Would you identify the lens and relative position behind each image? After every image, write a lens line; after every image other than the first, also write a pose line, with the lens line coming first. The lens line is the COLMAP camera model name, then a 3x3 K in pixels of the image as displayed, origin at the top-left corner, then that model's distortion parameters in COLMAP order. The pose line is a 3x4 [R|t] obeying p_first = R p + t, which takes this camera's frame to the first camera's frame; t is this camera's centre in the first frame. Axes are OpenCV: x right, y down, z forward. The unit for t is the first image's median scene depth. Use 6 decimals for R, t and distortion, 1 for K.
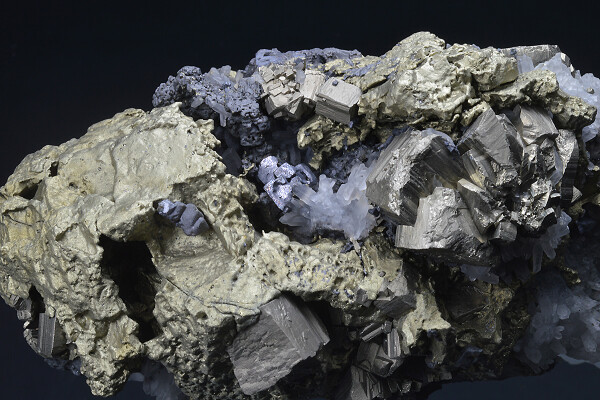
lens RADIAL K [[1537.0, 0, 318.8], [0, 1537.0, 191.1], [0, 0, 1]] dist [0.043244, 0.000000]
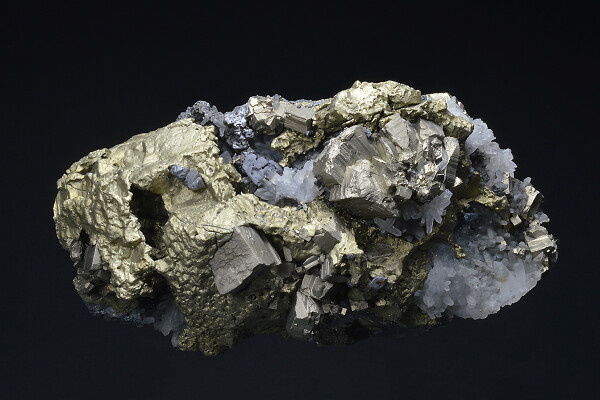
lens RADIAL K [[1537.0, 0, 299.0], [0, 1537.0, 200.1], [0, 0, 1]] dist [0.043244, 0.000000]
pose [[0.997357, 0.045874, -0.056341, 0.101989], [-0.057079, 0.974513, -0.216946, 0.350018], [0.044952, 0.219589, 0.974556, -0.429112]]
